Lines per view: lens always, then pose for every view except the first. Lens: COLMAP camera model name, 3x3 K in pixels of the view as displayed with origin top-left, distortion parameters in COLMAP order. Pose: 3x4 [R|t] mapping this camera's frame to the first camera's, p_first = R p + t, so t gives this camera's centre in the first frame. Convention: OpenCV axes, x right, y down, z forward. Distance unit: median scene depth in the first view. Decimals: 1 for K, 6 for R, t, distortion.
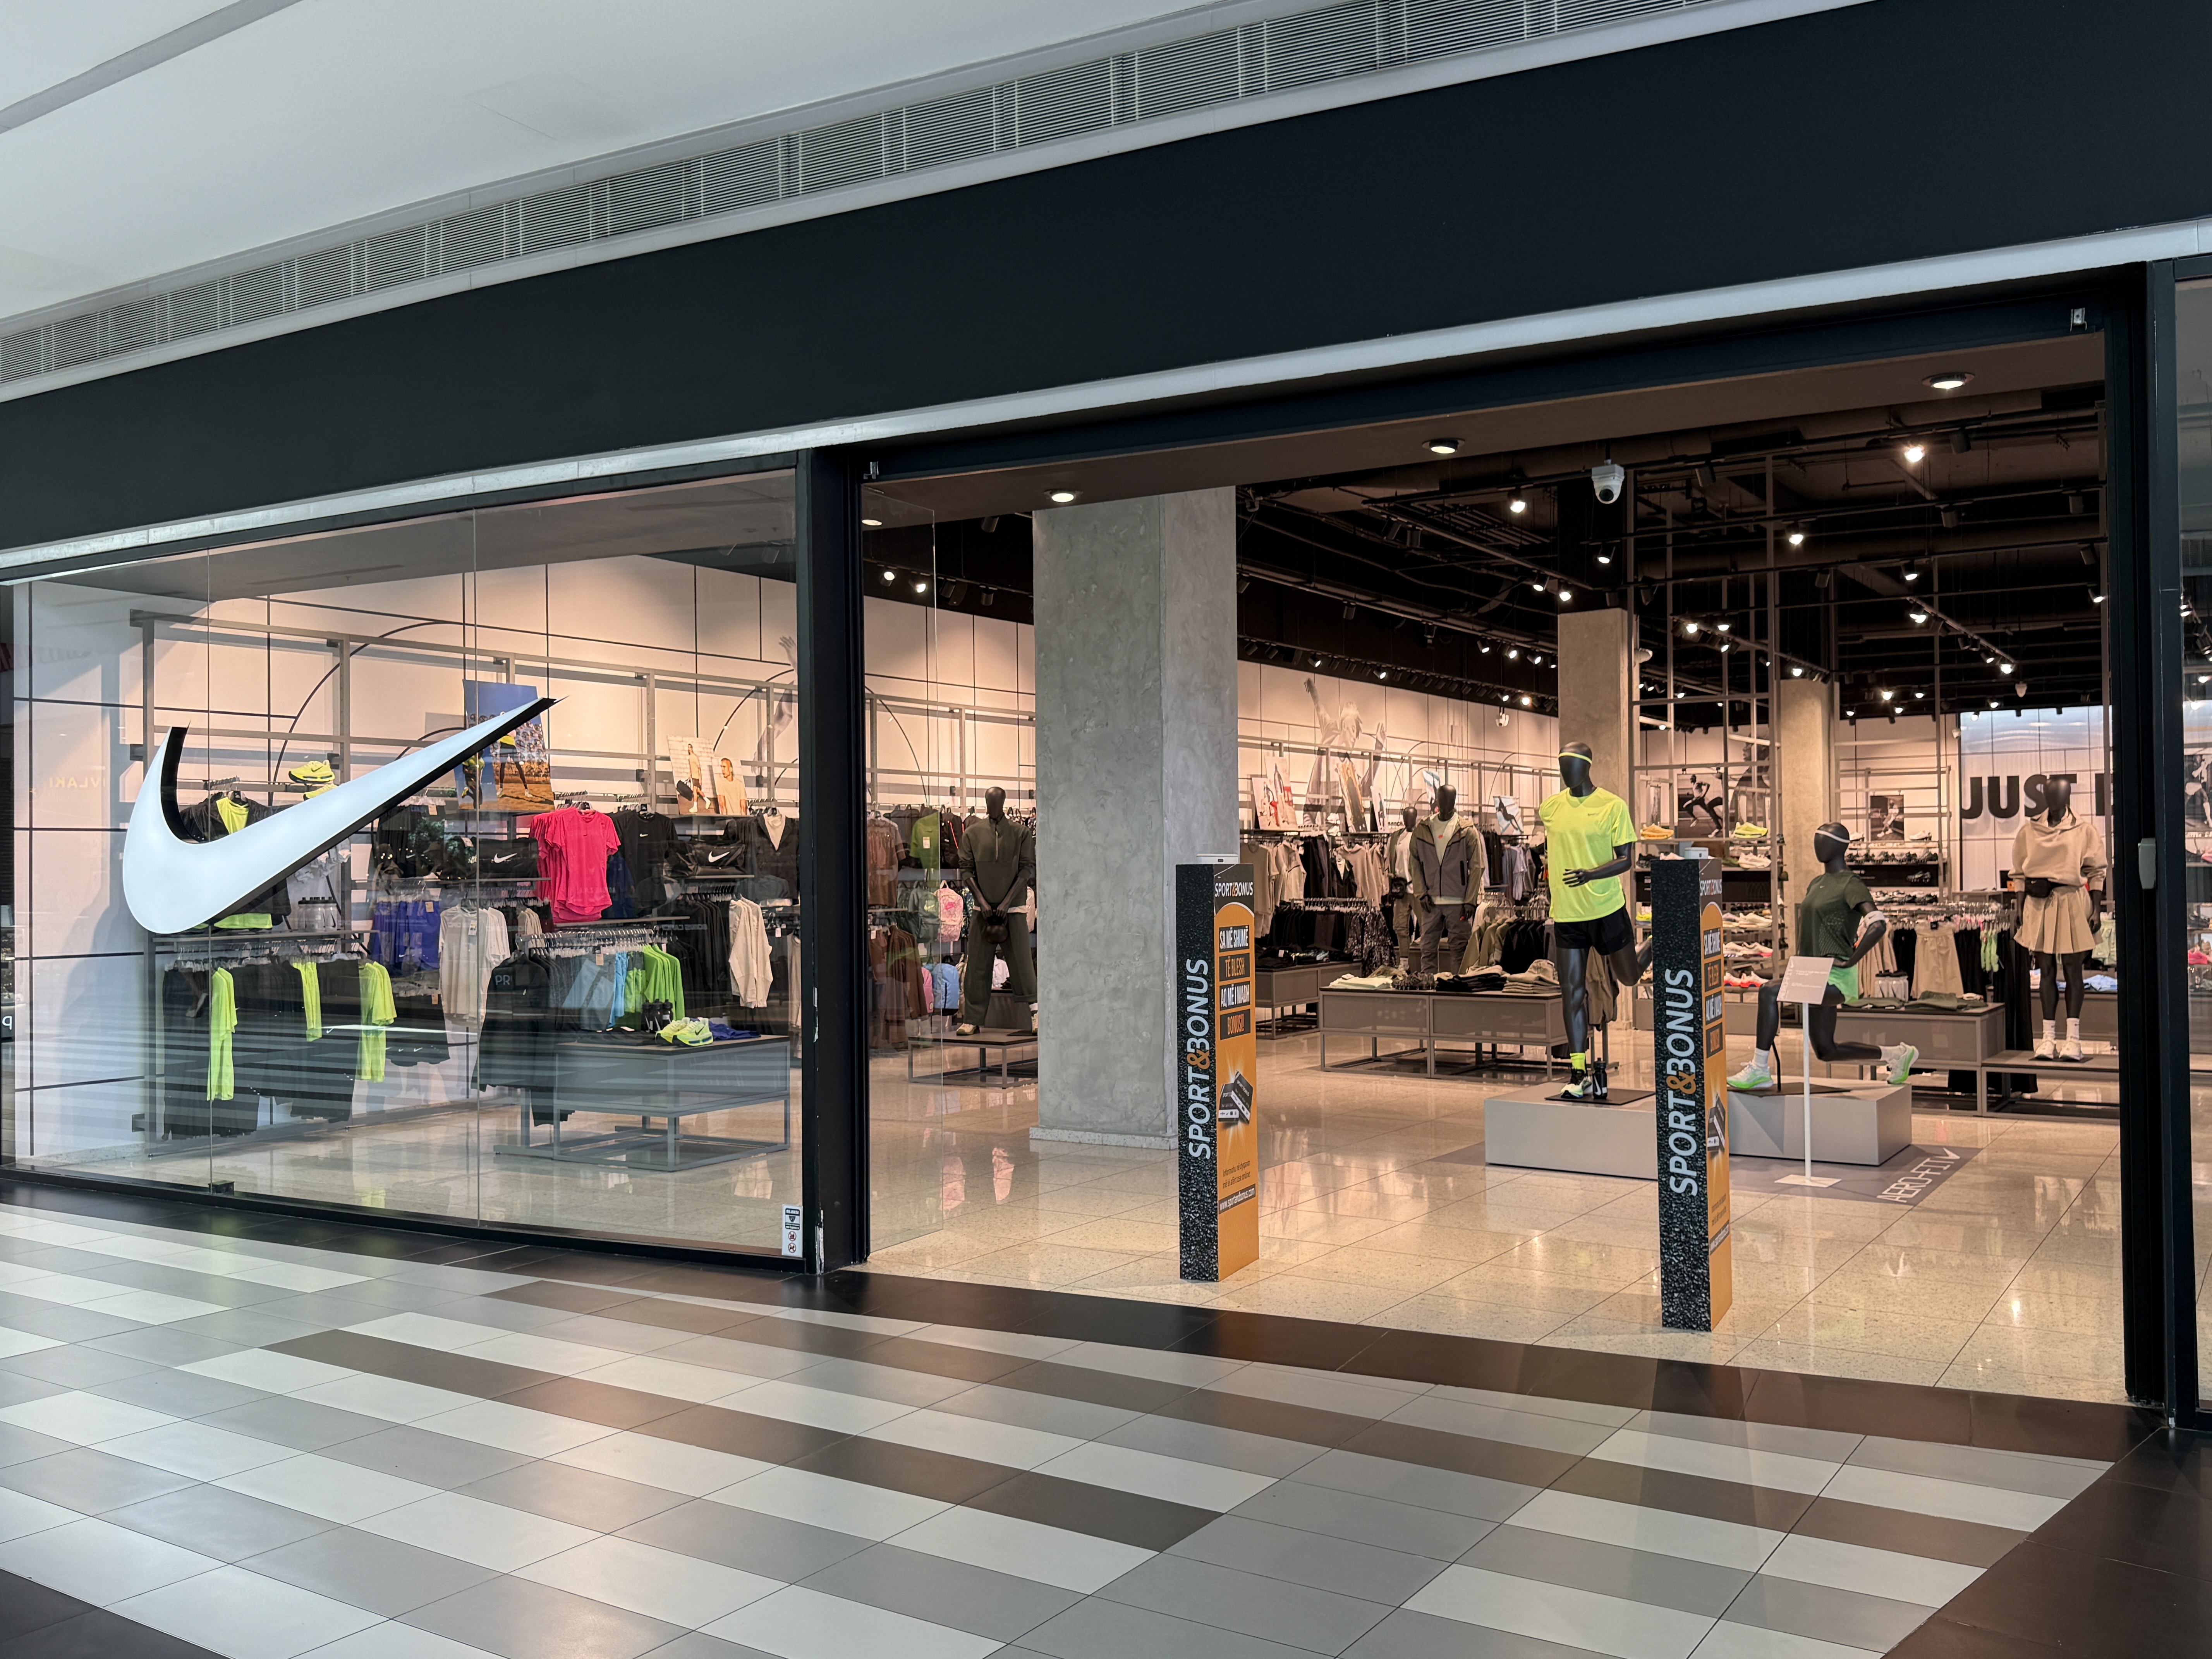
lens RADIAL K [[1870.6, 0, 1103.5], [0, 1870.6, 838.1], [0, 0, 1]] dist [0.104885, -0.204554]
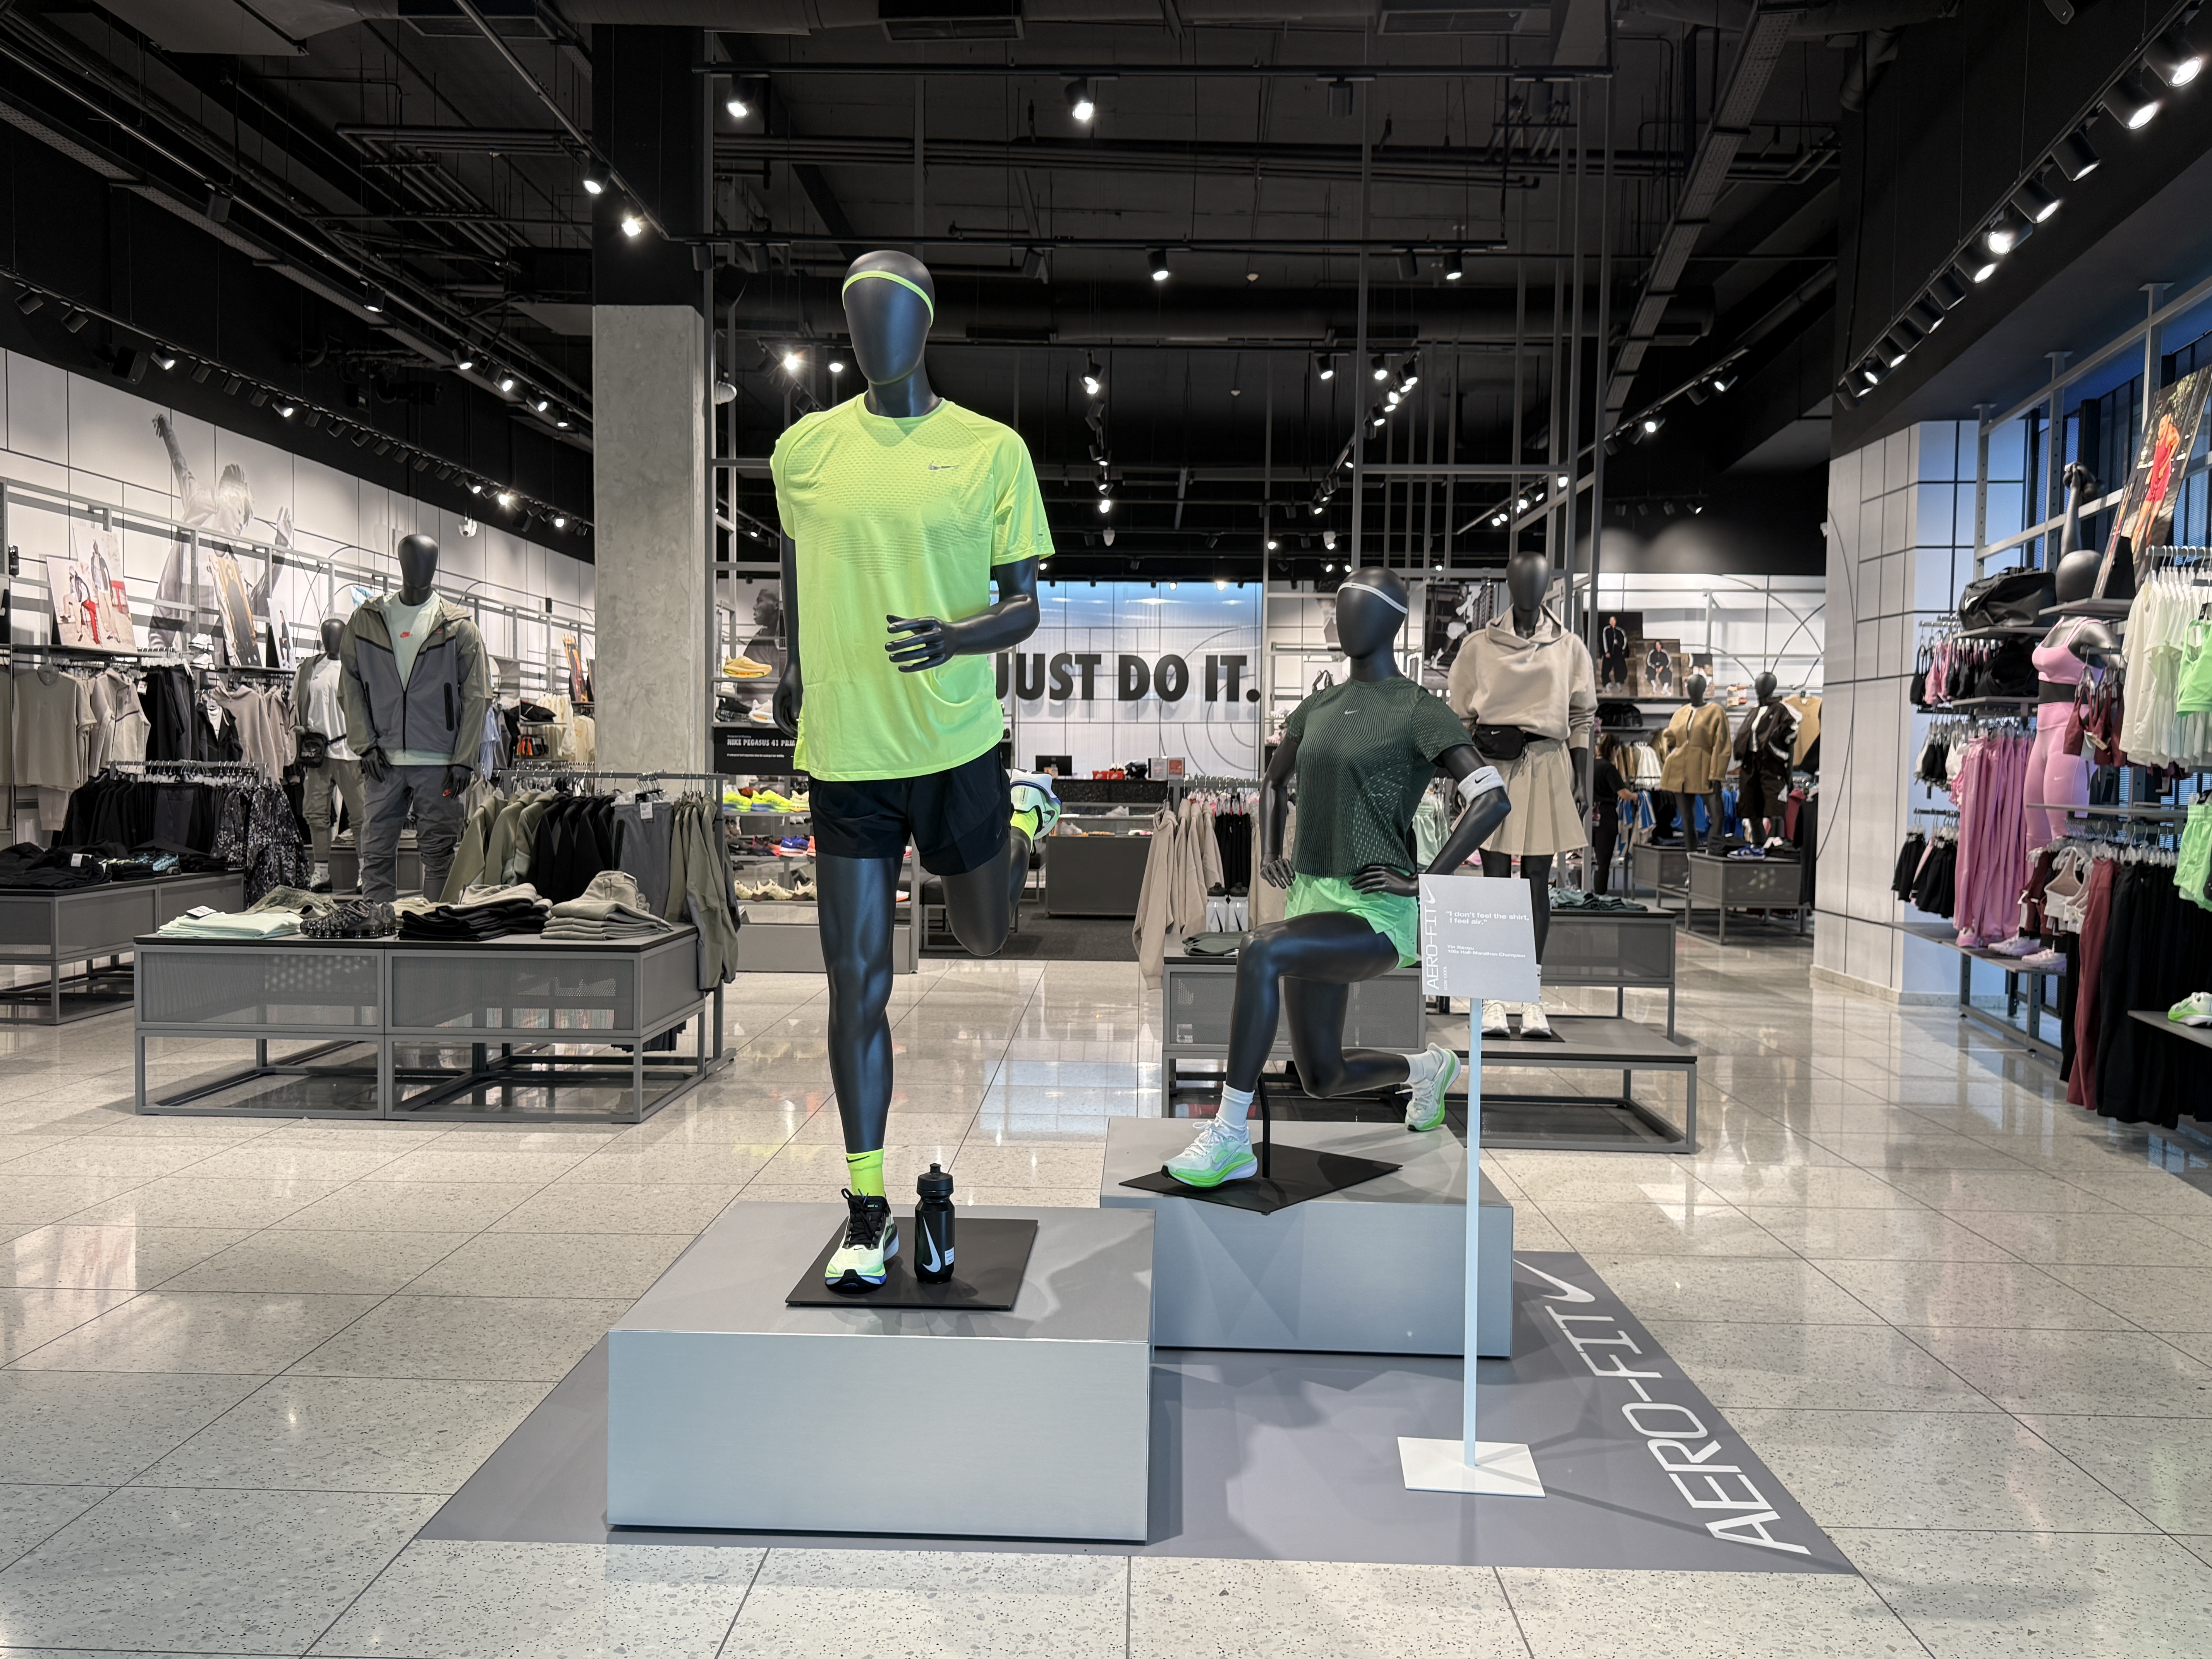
lens RADIAL K [[1870.6, 0, 1103.5], [0, 1870.6, 838.1], [0, 0, 1]] dist [0.104885, -0.204554]
pose [[0.850373, -0.000526, 0.526180, 0.048478], [-0.029089, 0.998423, 0.048009, 0.017319], [-0.525376, -0.056132, 0.849017, 0.318623]]
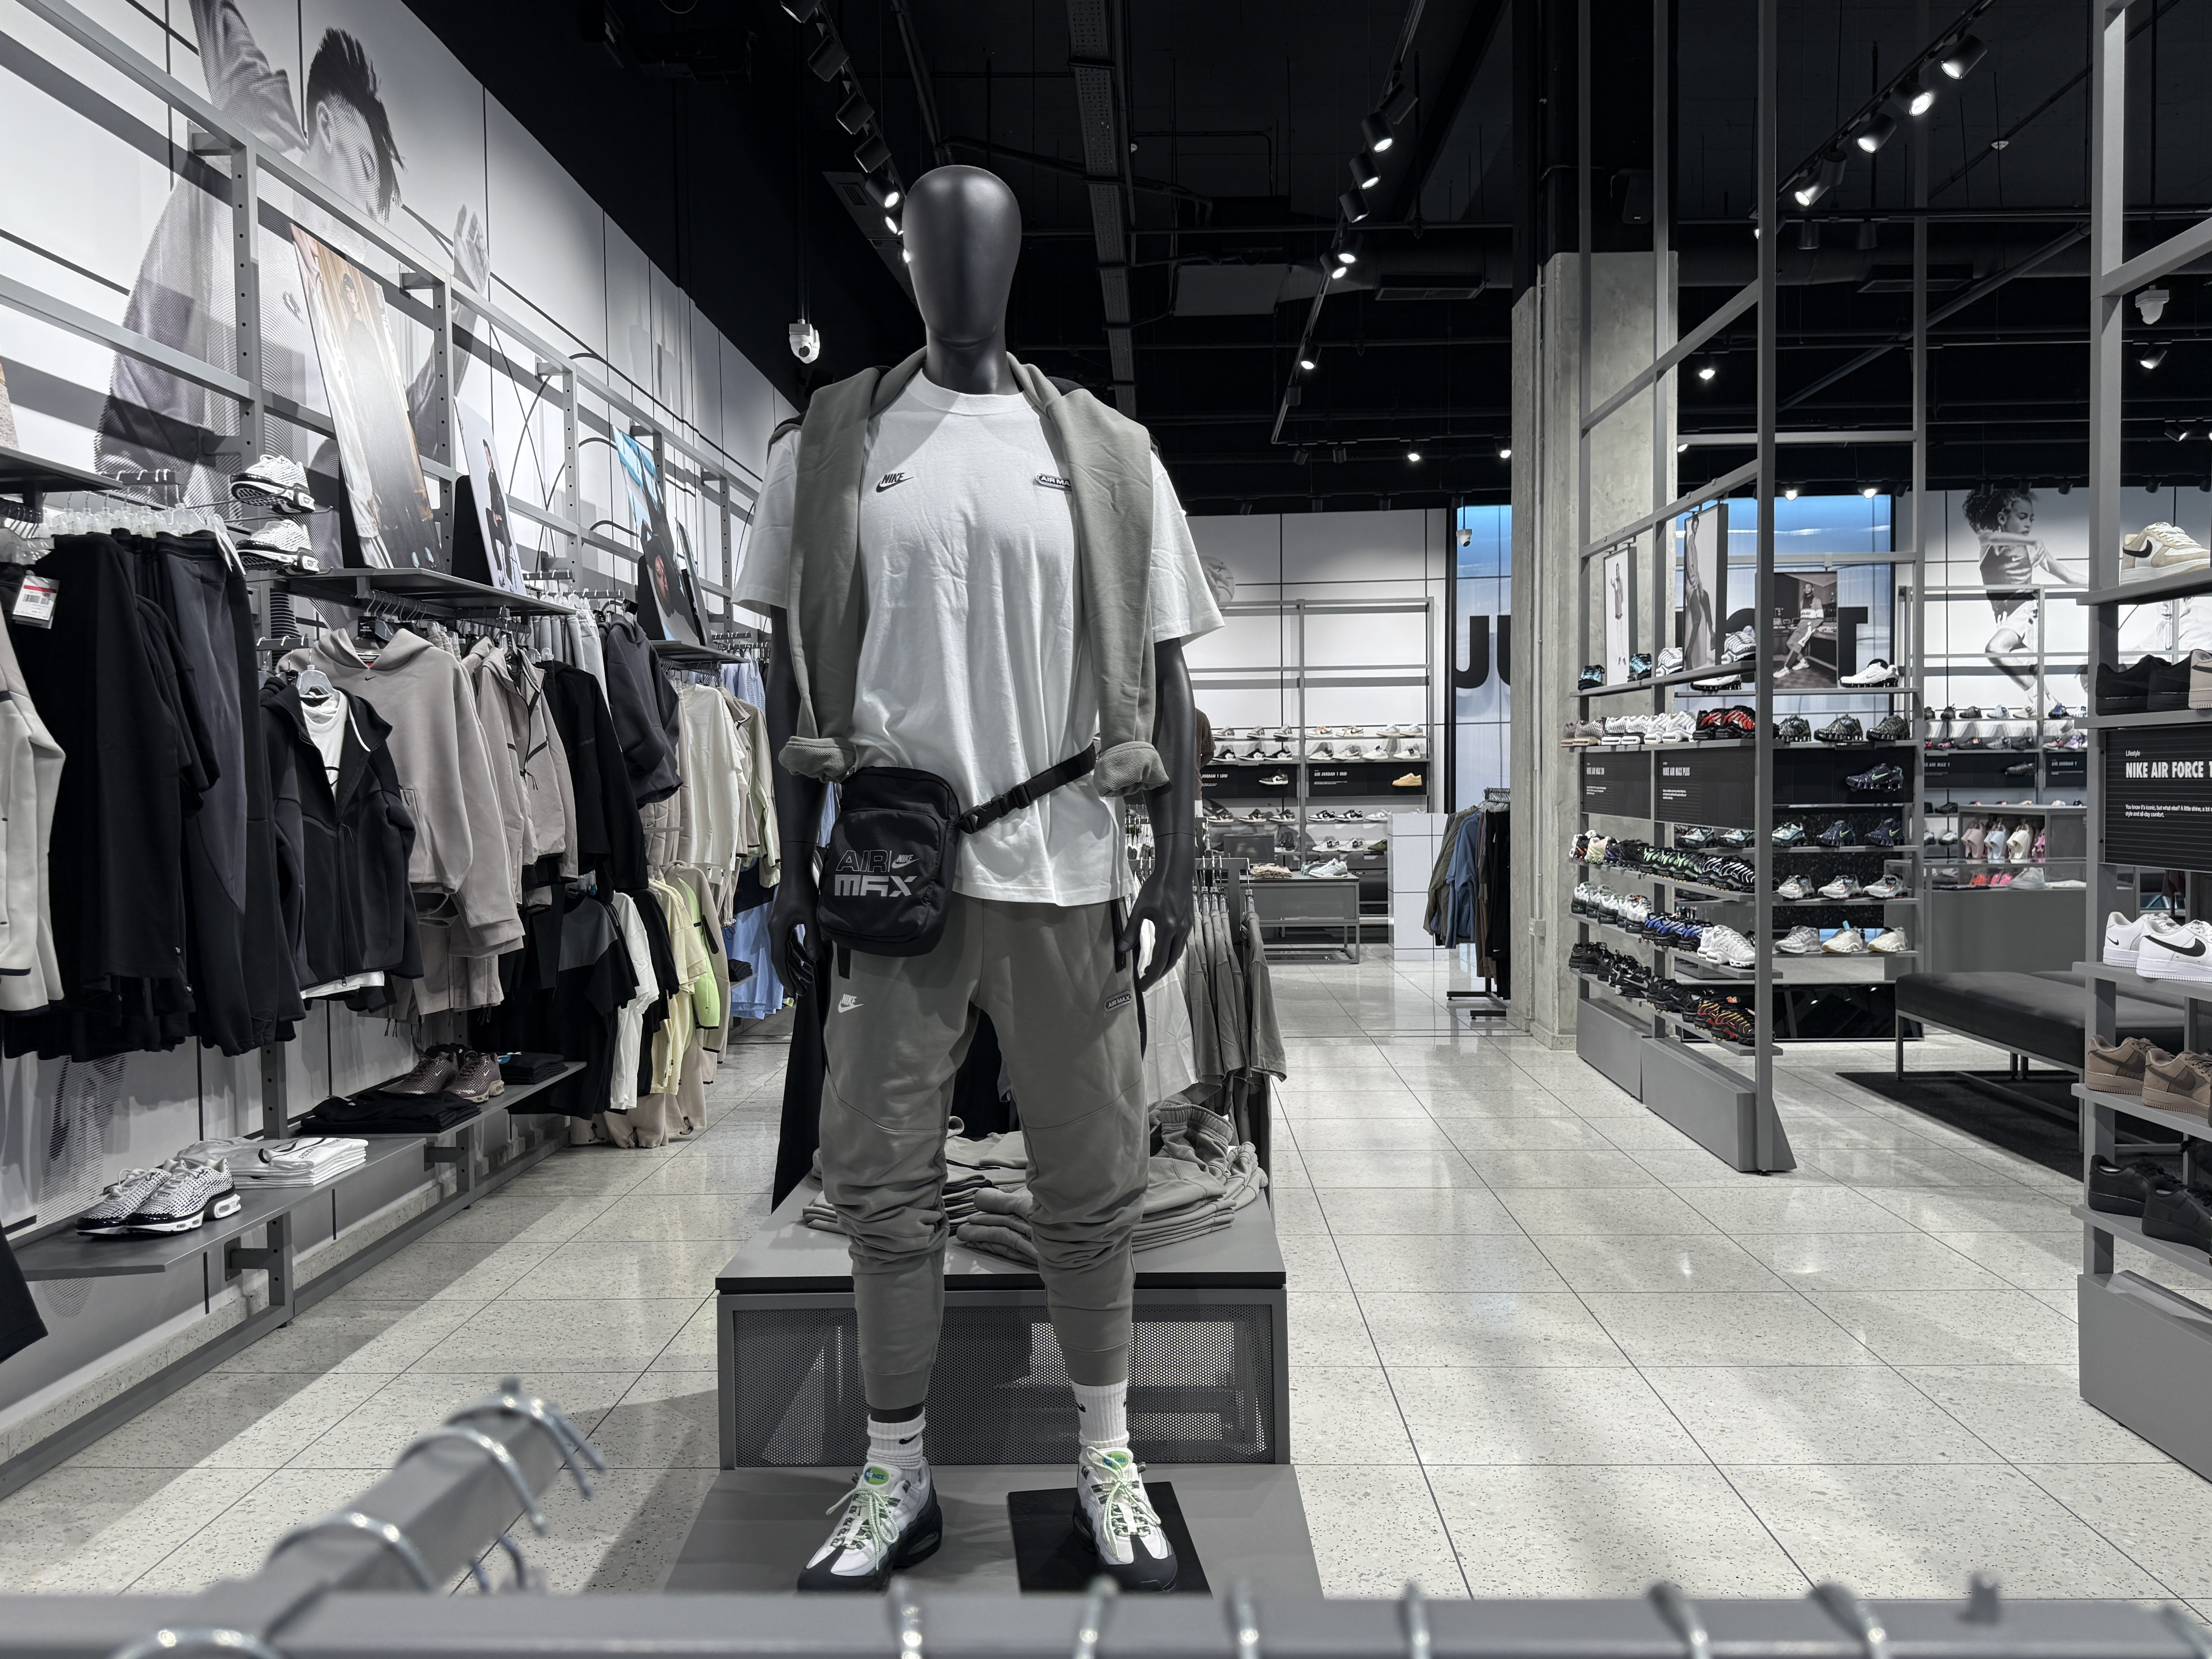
lens RADIAL K [[1749.6, 0, 1106.8], [0, 1749.6, 819.6], [0, 0, 1]] dist [0.044215, 0.003829]
pose [[0.850229, -0.014308, 0.526219, 0.106485], [-0.003926, 0.999430, 0.033518, 0.019464], [-0.526399, -0.030564, 0.849688, 0.860212]]
